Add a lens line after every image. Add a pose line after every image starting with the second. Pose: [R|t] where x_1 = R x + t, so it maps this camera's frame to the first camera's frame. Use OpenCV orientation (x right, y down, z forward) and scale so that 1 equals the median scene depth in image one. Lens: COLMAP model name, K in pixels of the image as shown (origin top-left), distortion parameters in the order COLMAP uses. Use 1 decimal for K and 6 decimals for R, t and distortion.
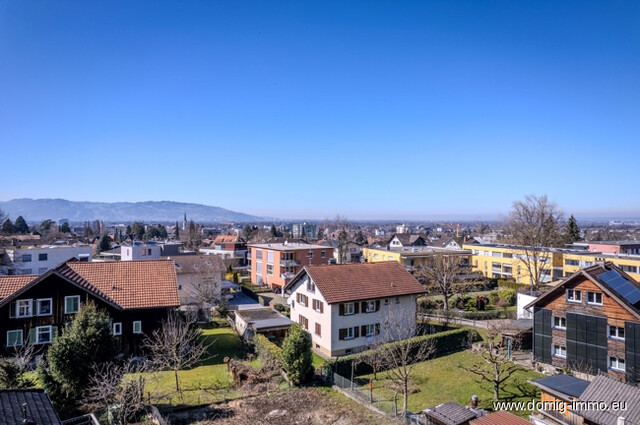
lens RADIAL K [[409.0, 0, 322.2], [0, 409.0, 214.2], [0, 0, 1]] dist [-0.074082, 0.065809]
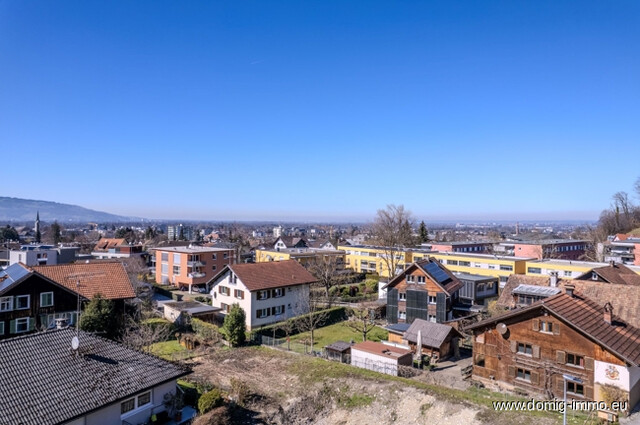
lens RADIAL K [[409.0, 0, 322.2], [0, 409.0, 214.2], [0, 0, 1]] dist [-0.074082, 0.065809]
pose [[0.954129, 0.012260, 0.299143, -0.116019], [-0.011449, 0.999924, -0.004466, -0.025248], [-0.299175, 0.000836, 0.954198, -0.265136]]
